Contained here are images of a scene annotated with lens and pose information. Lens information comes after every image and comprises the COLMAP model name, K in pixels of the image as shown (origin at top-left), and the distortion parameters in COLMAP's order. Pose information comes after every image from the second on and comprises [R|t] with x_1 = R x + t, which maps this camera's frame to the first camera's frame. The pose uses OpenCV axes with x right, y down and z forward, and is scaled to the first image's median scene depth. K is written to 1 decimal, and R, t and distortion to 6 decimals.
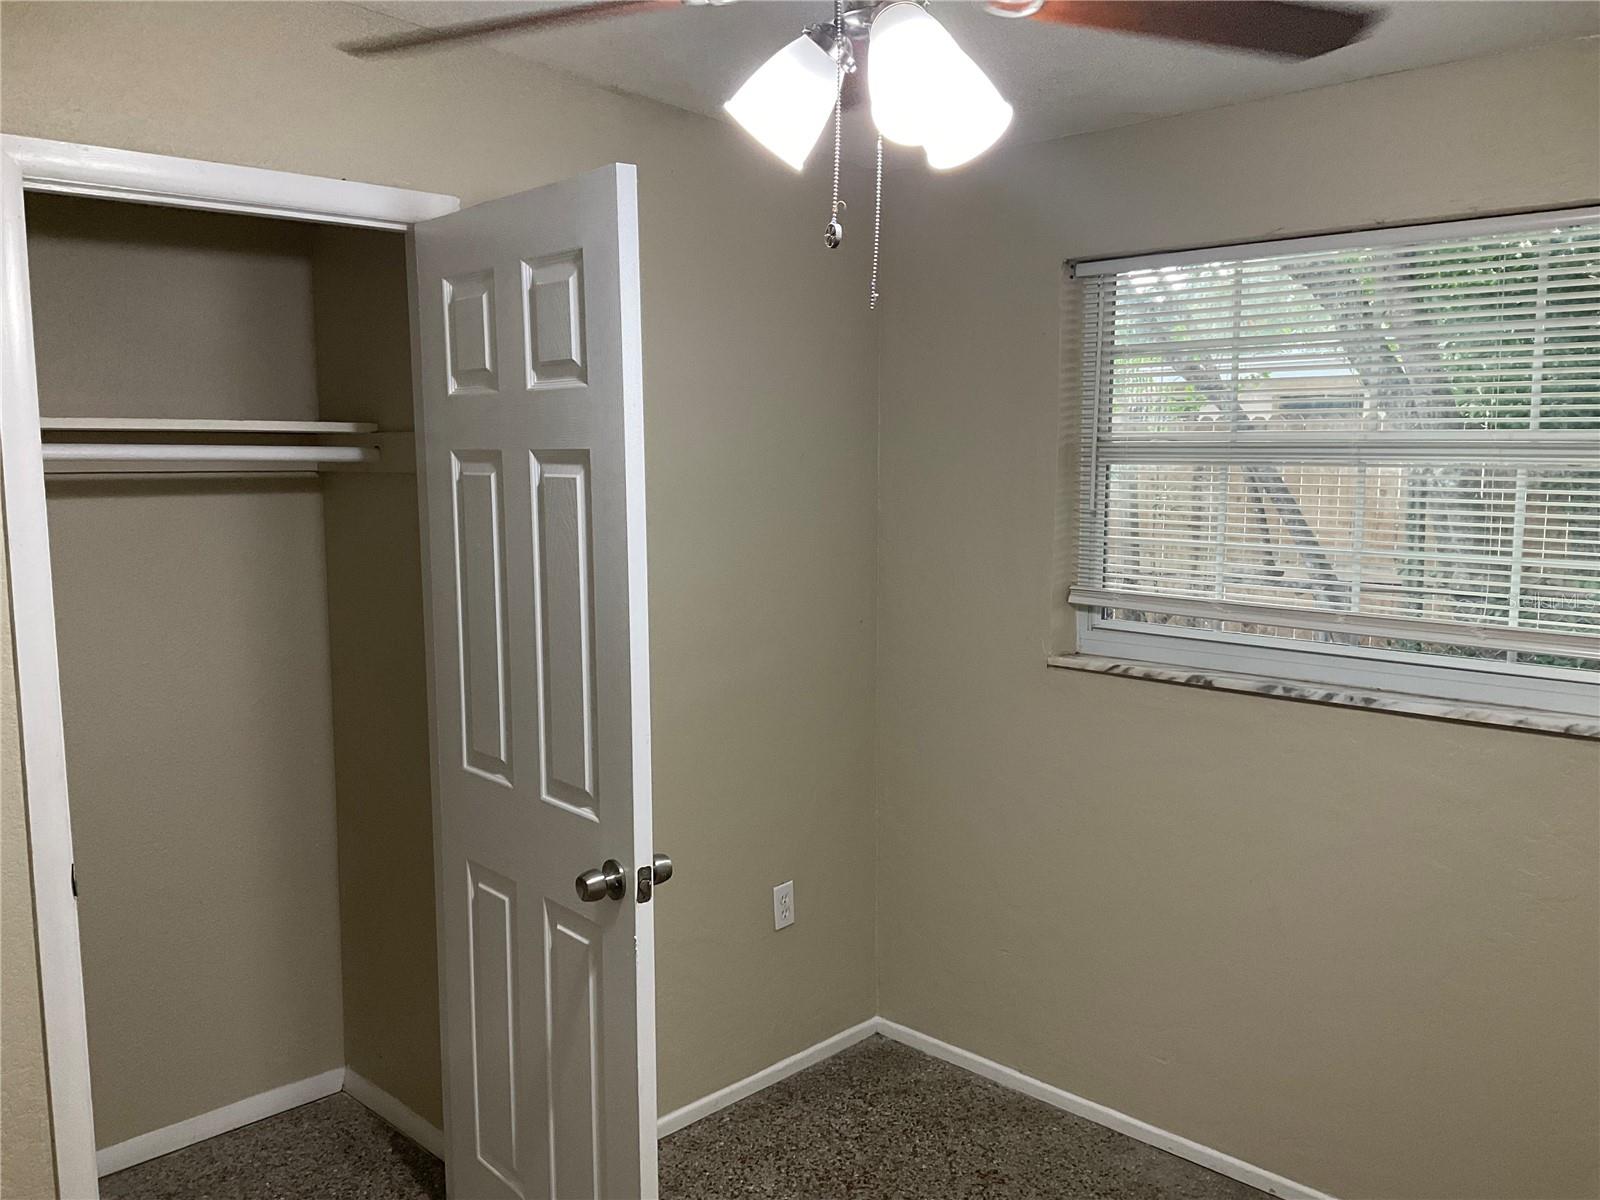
lens RADIAL K [[1333.9, 0, 801.4], [0, 1333.9, 602.9], [0, 0, 1]] dist [0.078131, -0.138498]
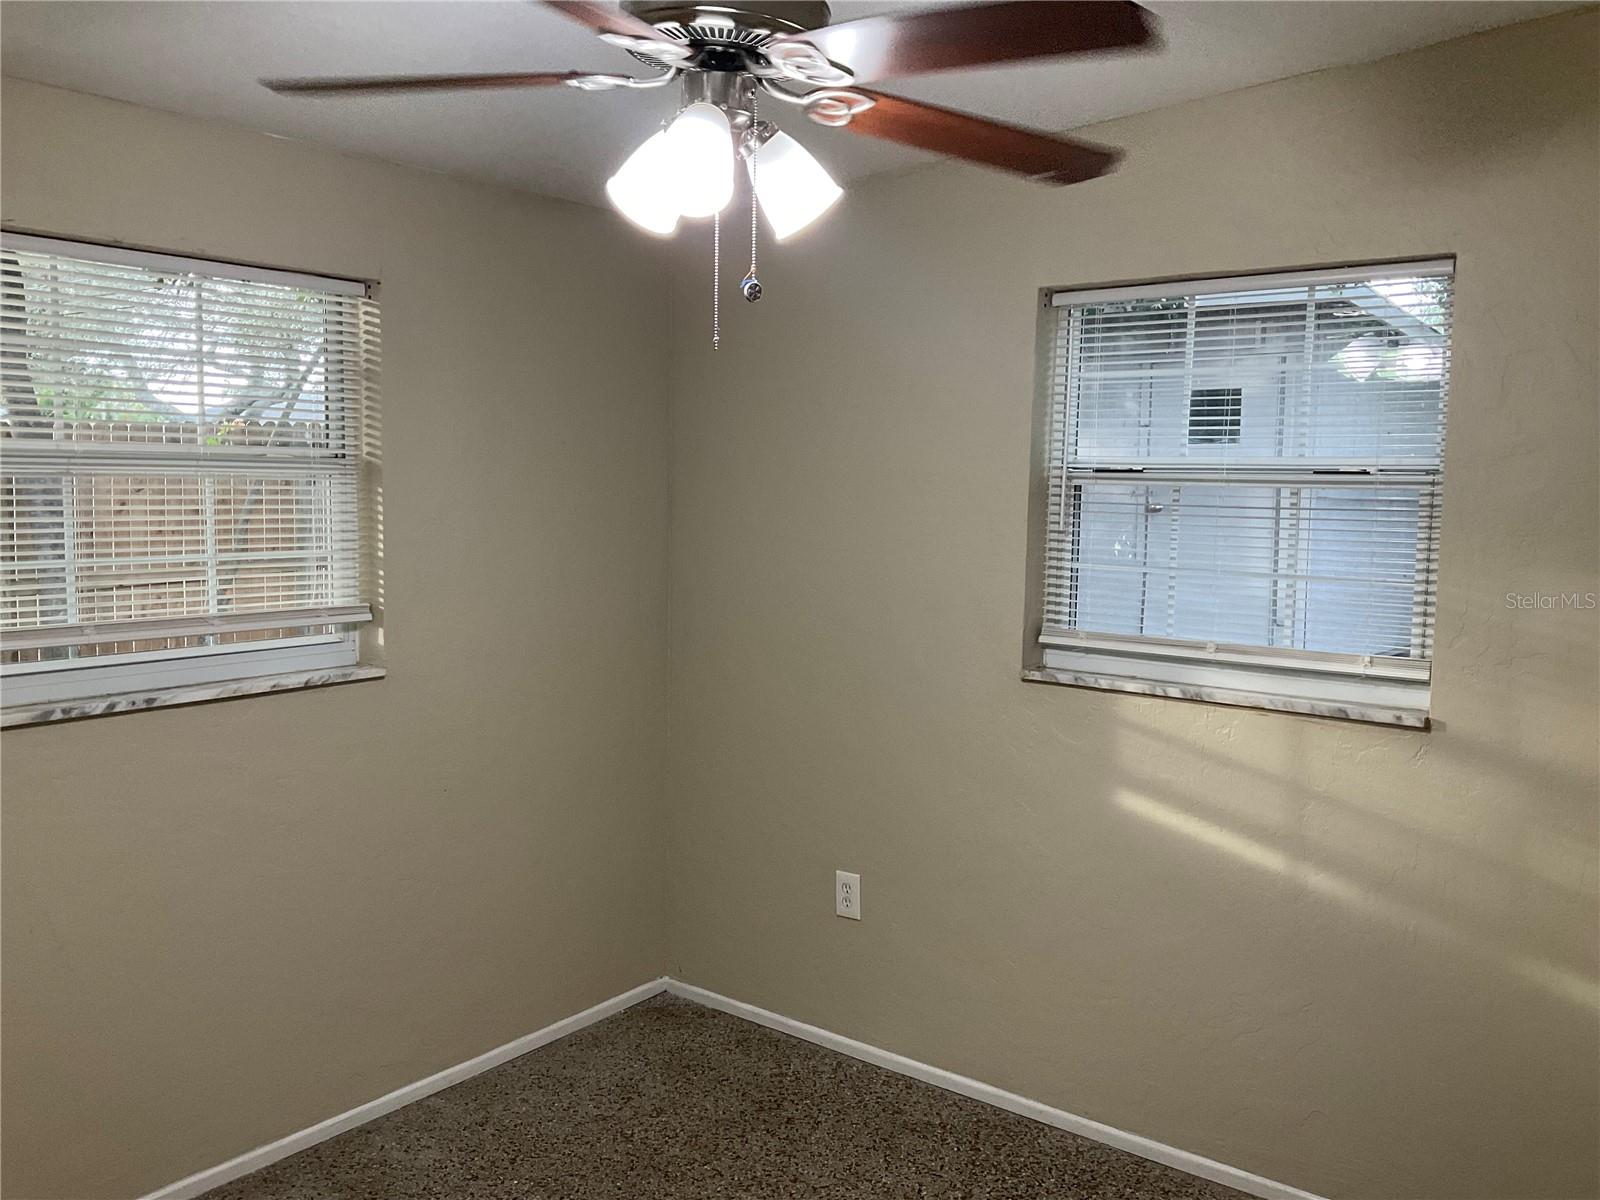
lens RADIAL K [[1333.9, 0, 801.2], [0, 1333.9, 598.4], [0, 0, 1]] dist [0.078131, -0.138498]
pose [[-0.122255, -0.100517, 0.987396, -0.661906], [0.093447, 0.989273, 0.112278, -0.076025], [-0.988090, 0.105996, -0.111551, 0.605890]]
